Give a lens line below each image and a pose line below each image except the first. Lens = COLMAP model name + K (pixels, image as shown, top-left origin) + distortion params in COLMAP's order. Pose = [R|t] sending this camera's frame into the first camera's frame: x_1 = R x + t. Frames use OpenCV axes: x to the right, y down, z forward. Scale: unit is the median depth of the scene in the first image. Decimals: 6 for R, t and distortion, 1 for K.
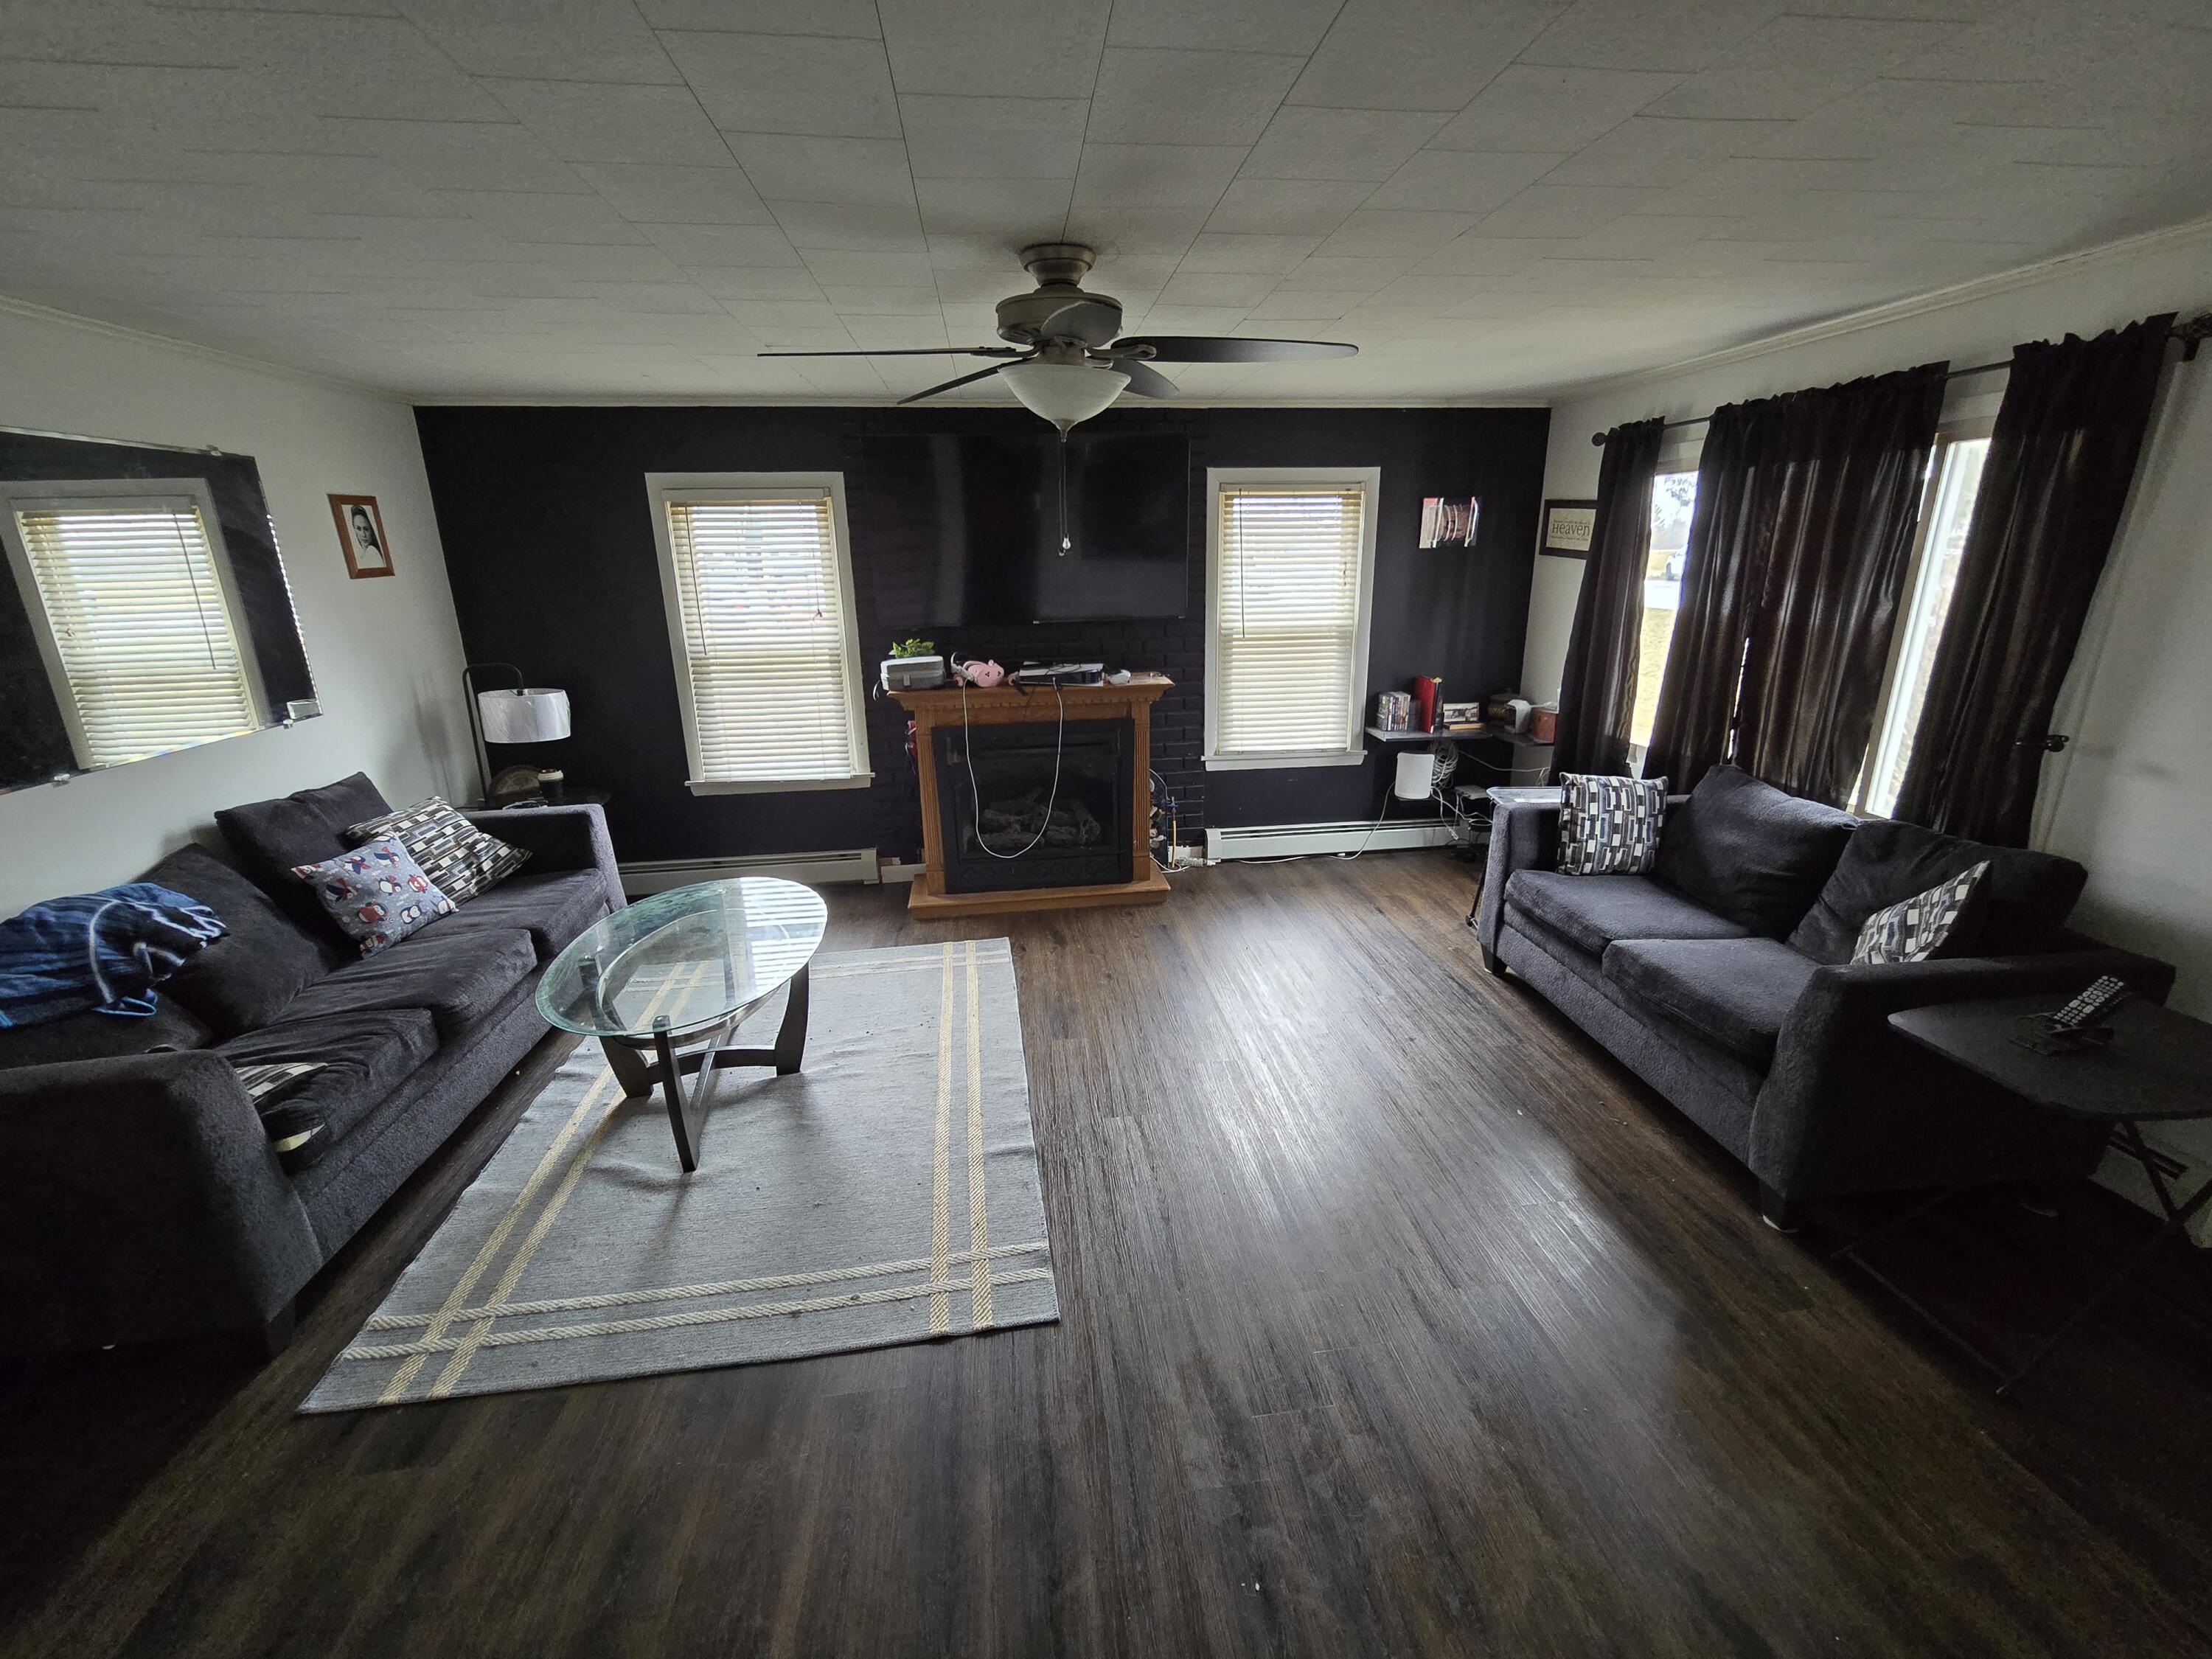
lens RADIAL K [[921.0, 0, 1110.6], [0, 921.0, 826.1], [0, 0, 1]] dist [0.004288, -0.001124]
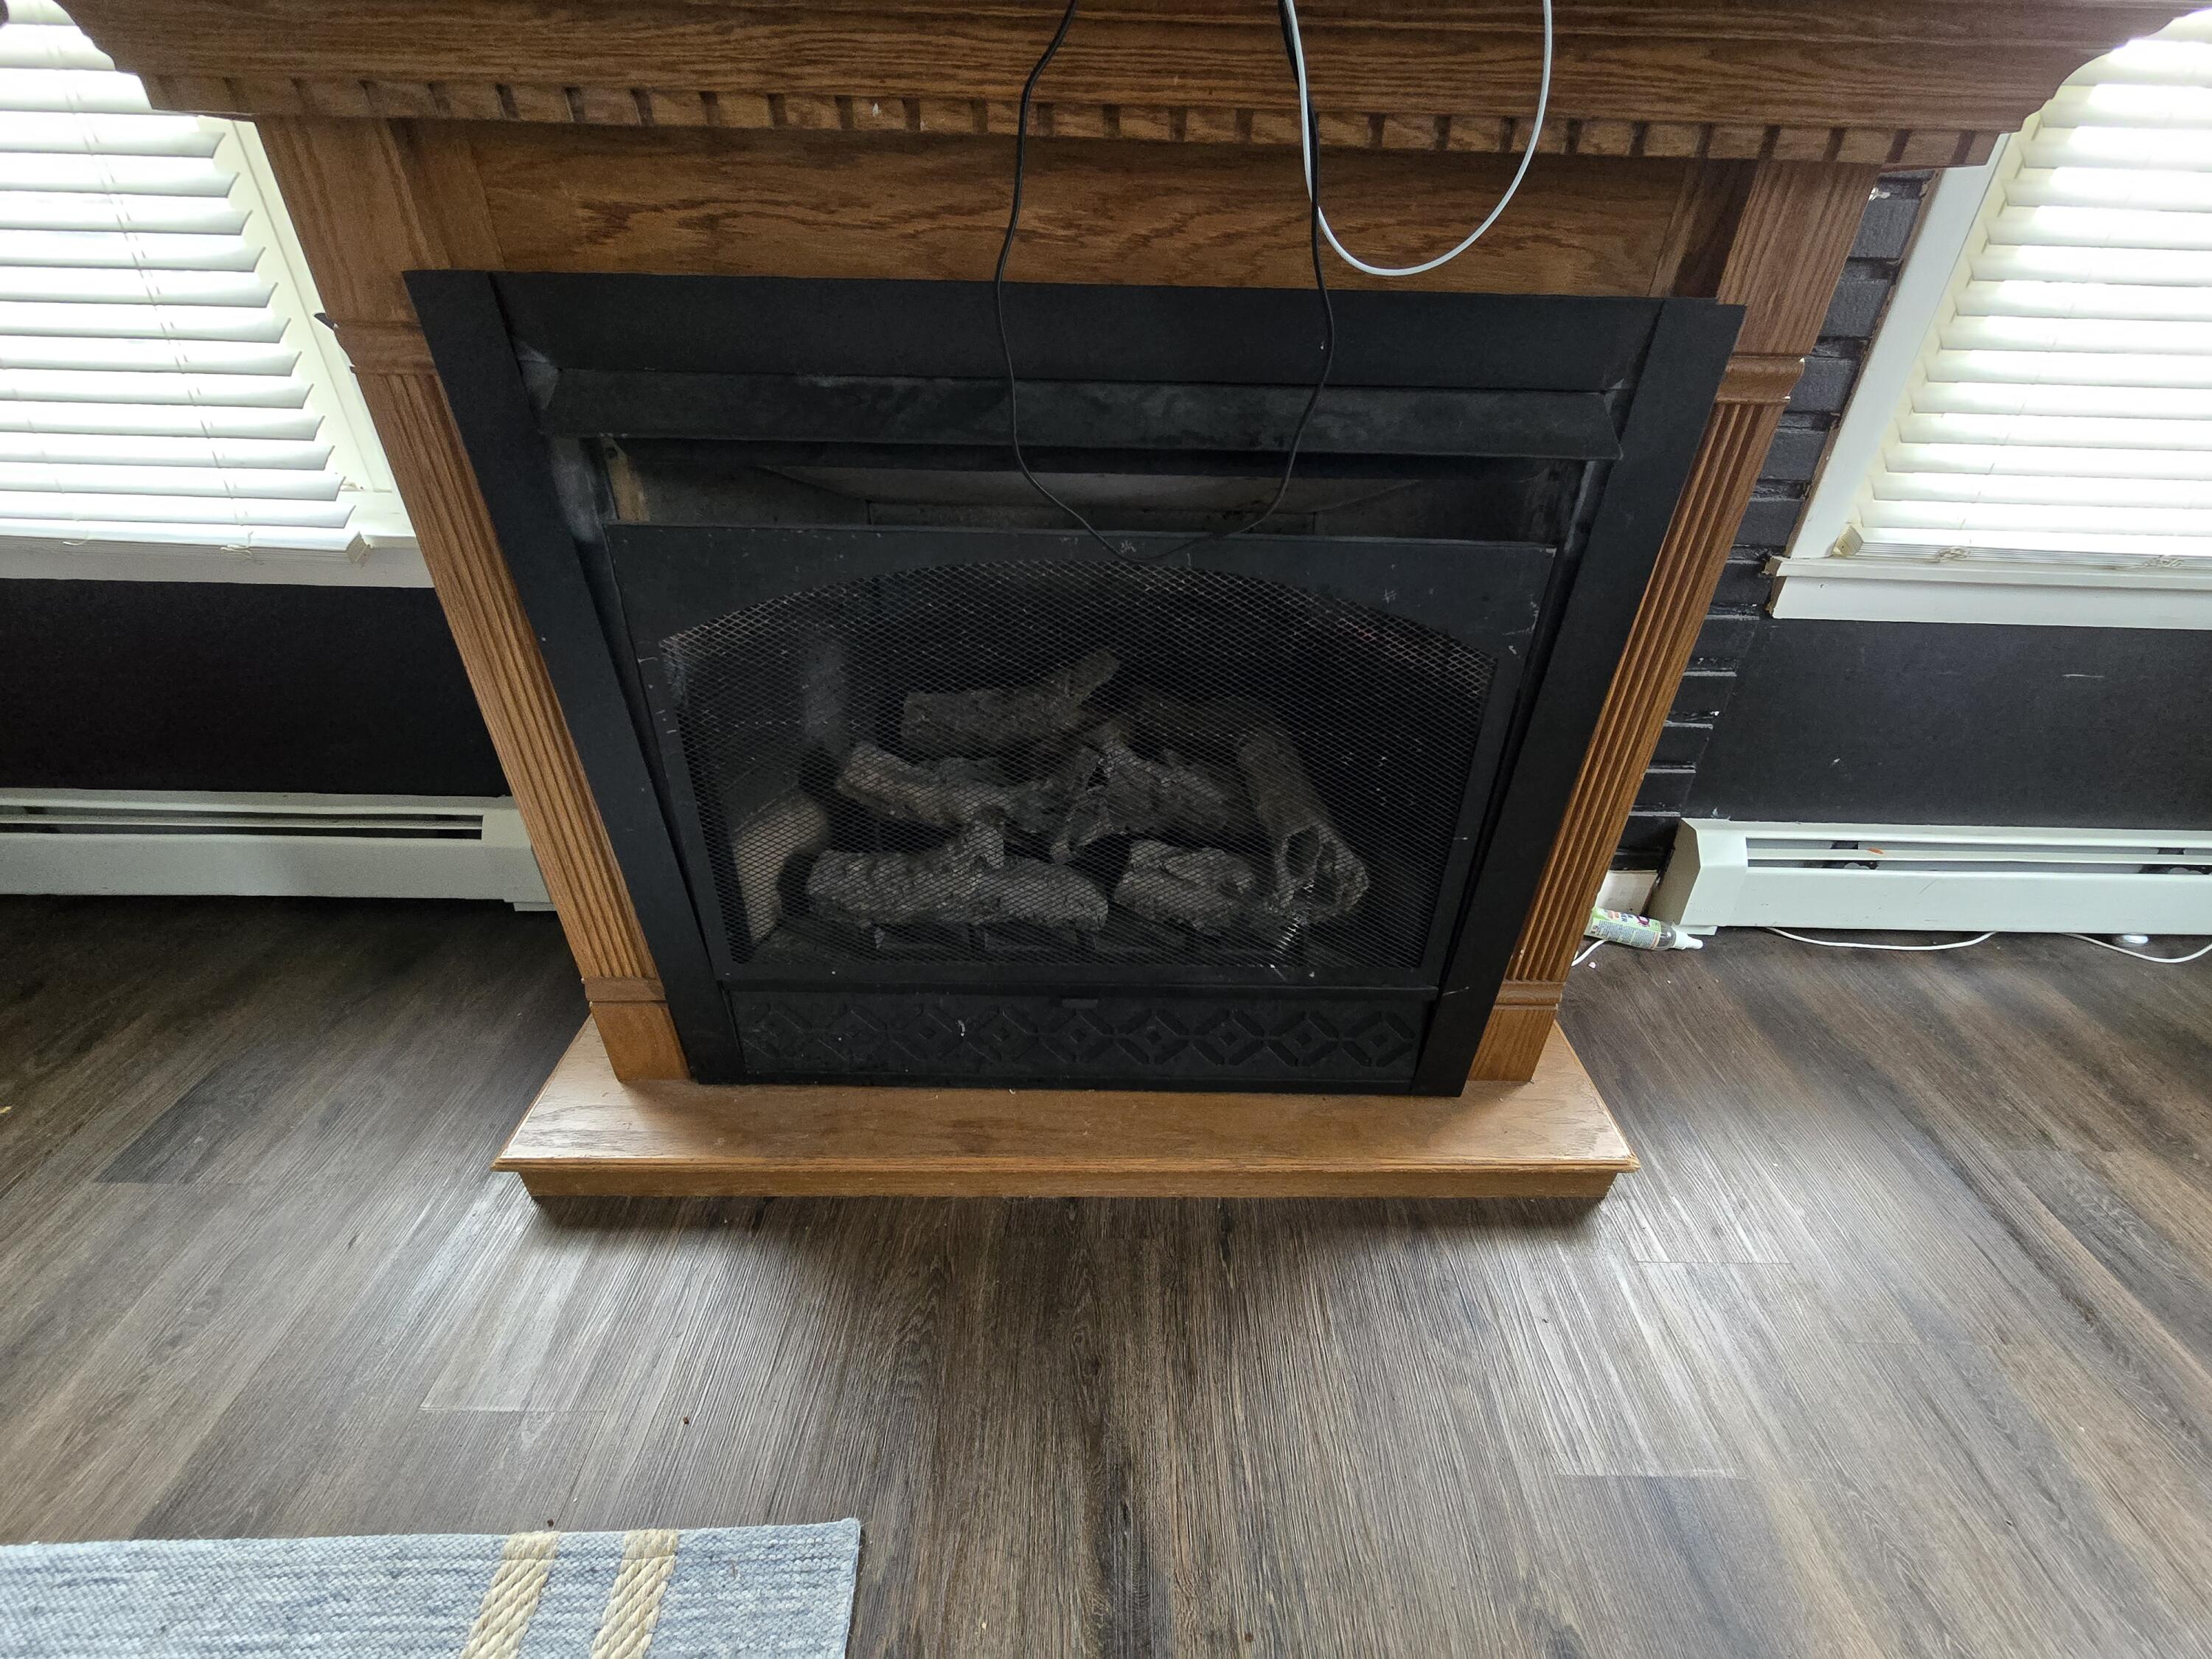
lens RADIAL K [[921.0, 0, 1110.4], [0, 921.0, 814.2], [0, 0, 1]] dist [0.004288, -0.001124]
pose [[0.990793, 0.103332, -0.087476, -0.065938], [-0.077490, 0.962643, 0.259450, -0.079381], [0.111017, -0.250283, 0.961787, 0.966242]]
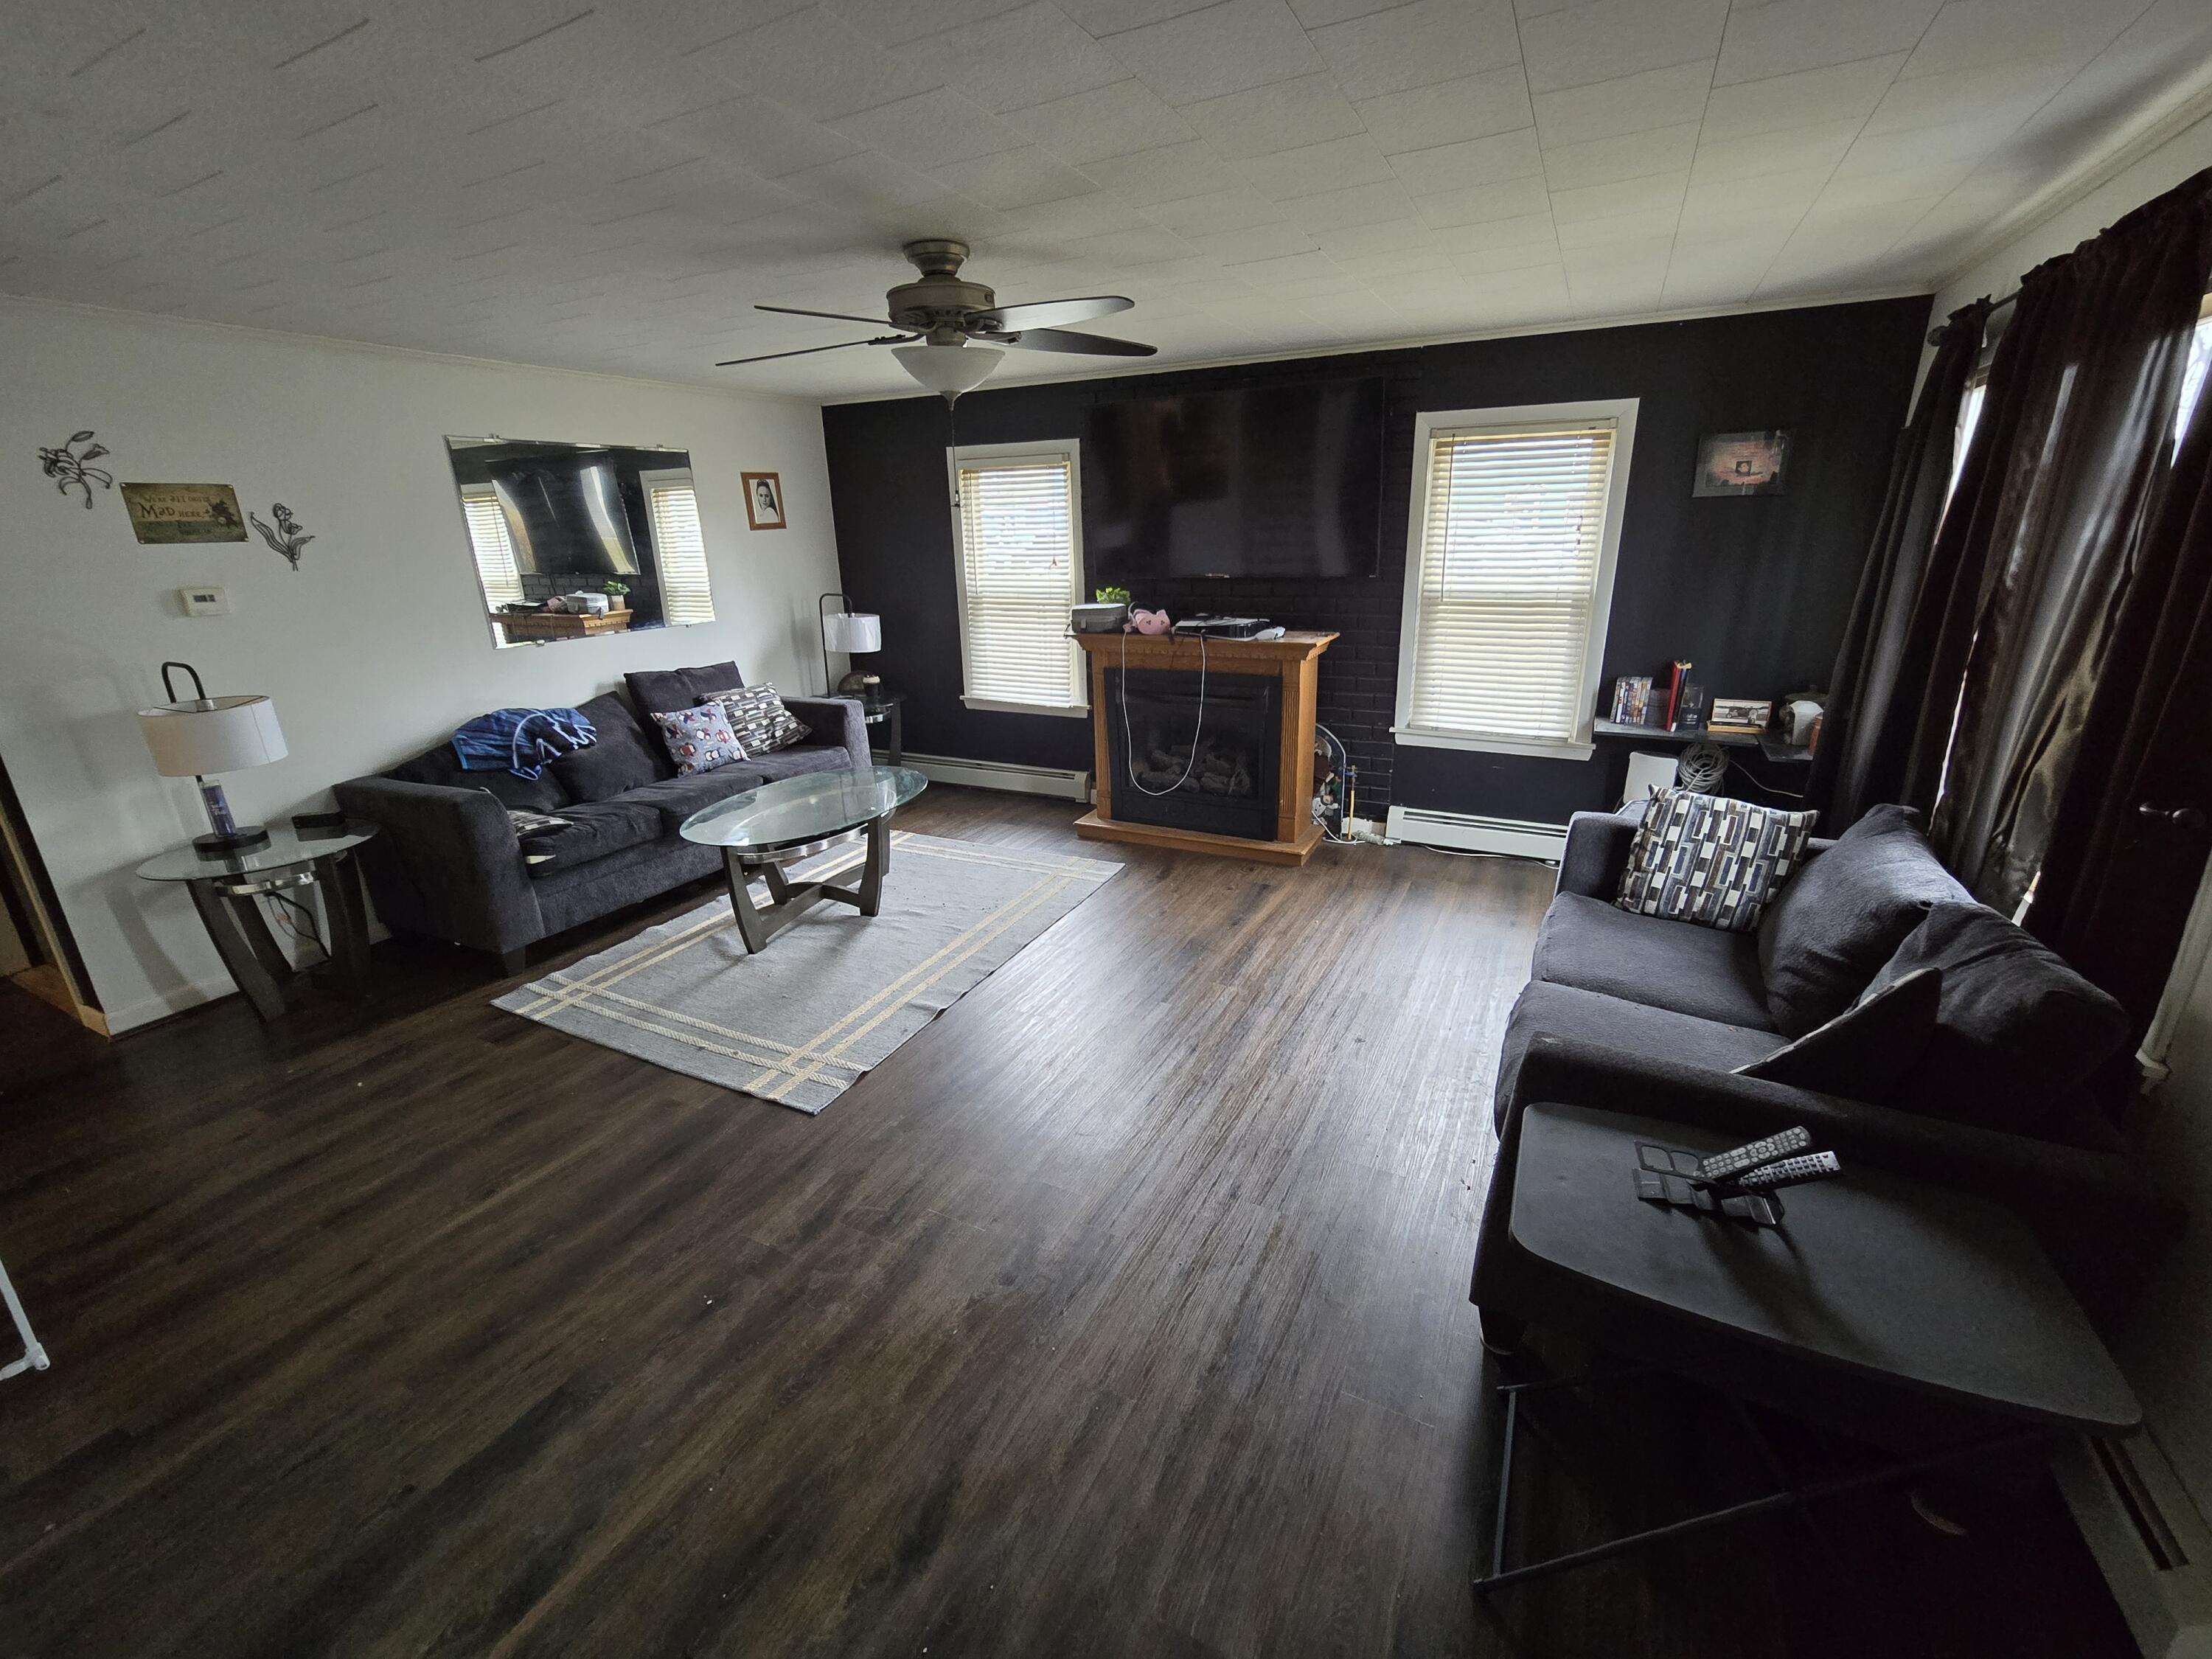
lens RADIAL K [[921.0, 0, 1124.4], [0, 921.0, 825.0], [0, 0, 1]] dist [0.004288, -0.001124]
pose [[0.826478, 0.175191, -0.535016, 0.523510], [-0.154440, 0.984444, 0.083782, -0.018857], [0.541371, 0.013384, 0.840677, 0.087313]]
